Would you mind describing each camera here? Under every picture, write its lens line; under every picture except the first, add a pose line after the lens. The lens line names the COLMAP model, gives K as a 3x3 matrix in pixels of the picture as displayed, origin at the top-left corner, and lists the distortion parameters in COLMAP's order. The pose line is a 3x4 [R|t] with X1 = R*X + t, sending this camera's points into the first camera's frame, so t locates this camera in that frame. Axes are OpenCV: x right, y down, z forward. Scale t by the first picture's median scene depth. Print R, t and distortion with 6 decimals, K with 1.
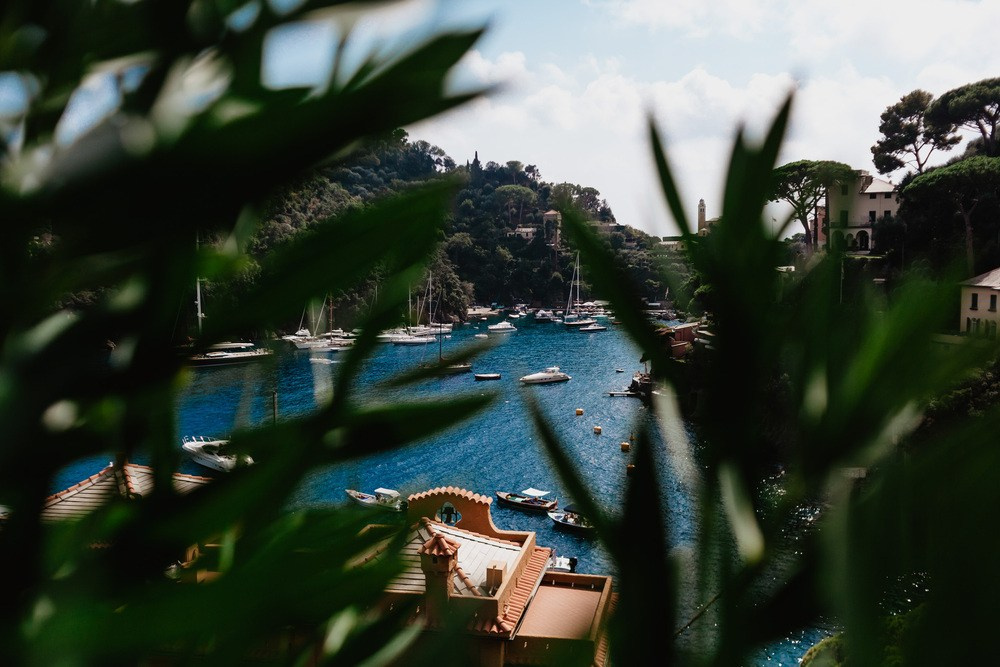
lens RADIAL K [[959.3, 0, 500.0], [0, 959.3, 333.5], [0, 0, 1]] dist [-0.012315, 0.016051]
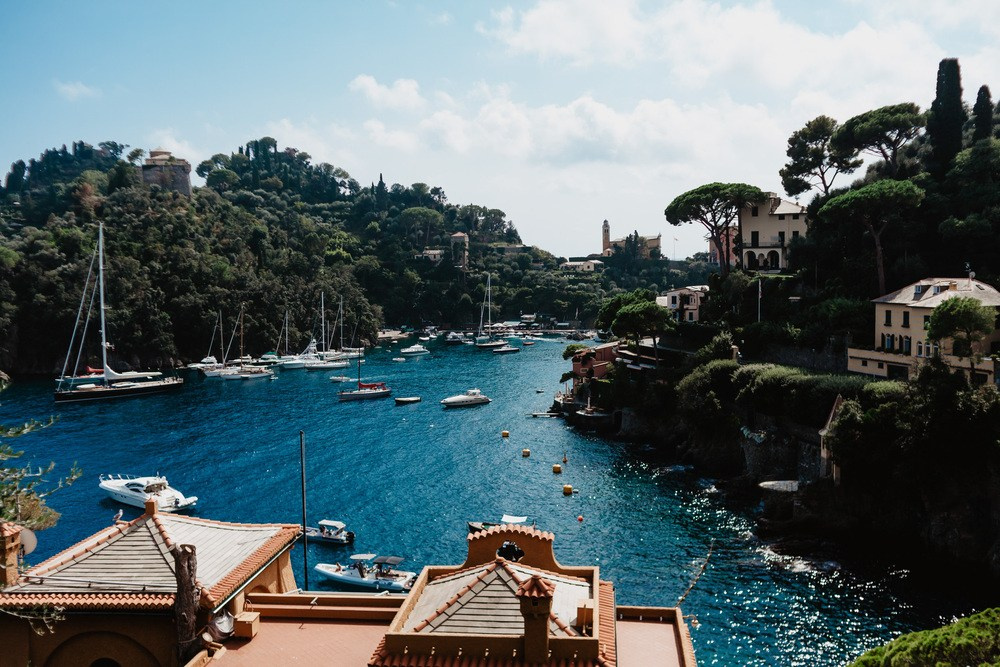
lens RADIAL K [[959.3, 0, 500.0], [0, 959.3, 333.5], [0, 0, 1]] dist [-0.012315, 0.016051]
pose [[0.994420, -0.018718, 0.103823, -0.012983], [0.020979, 0.999565, -0.020729, -0.001322], [-0.103389, 0.022791, 0.994380, 0.001064]]
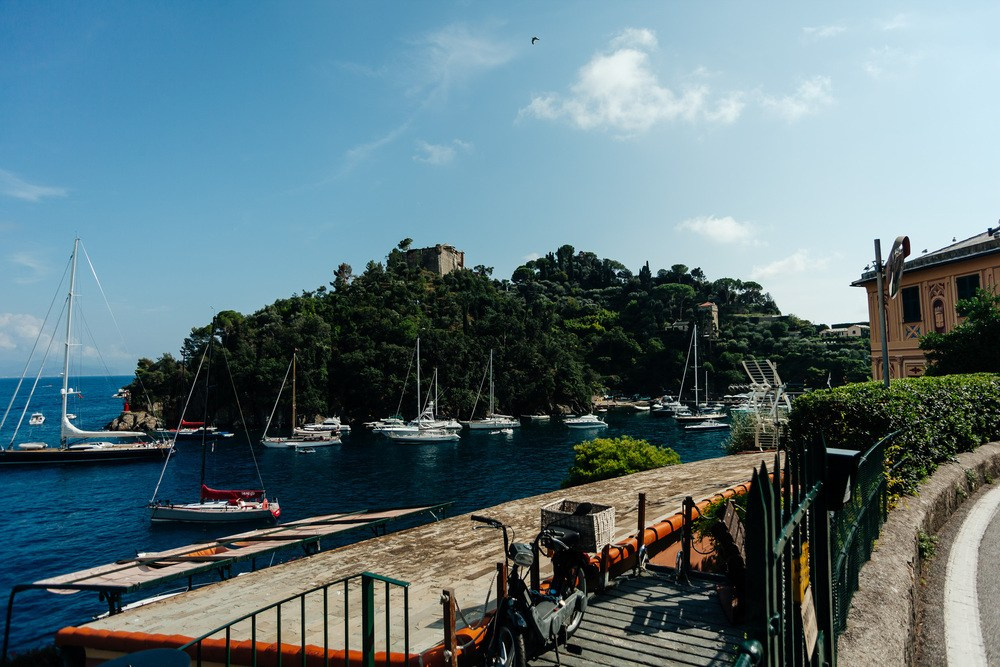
lens RADIAL K [[551.7, 0, 500.0], [0, 551.7, 333.5], [0, 0, 1]] dist [-0.063183, 0.000679]
pose [[0.914113, -0.030738, -0.404293, 0.119203], [-0.029171, 0.989552, -0.141192, -0.010957], [0.404409, 0.140859, 0.903666, 0.543505]]
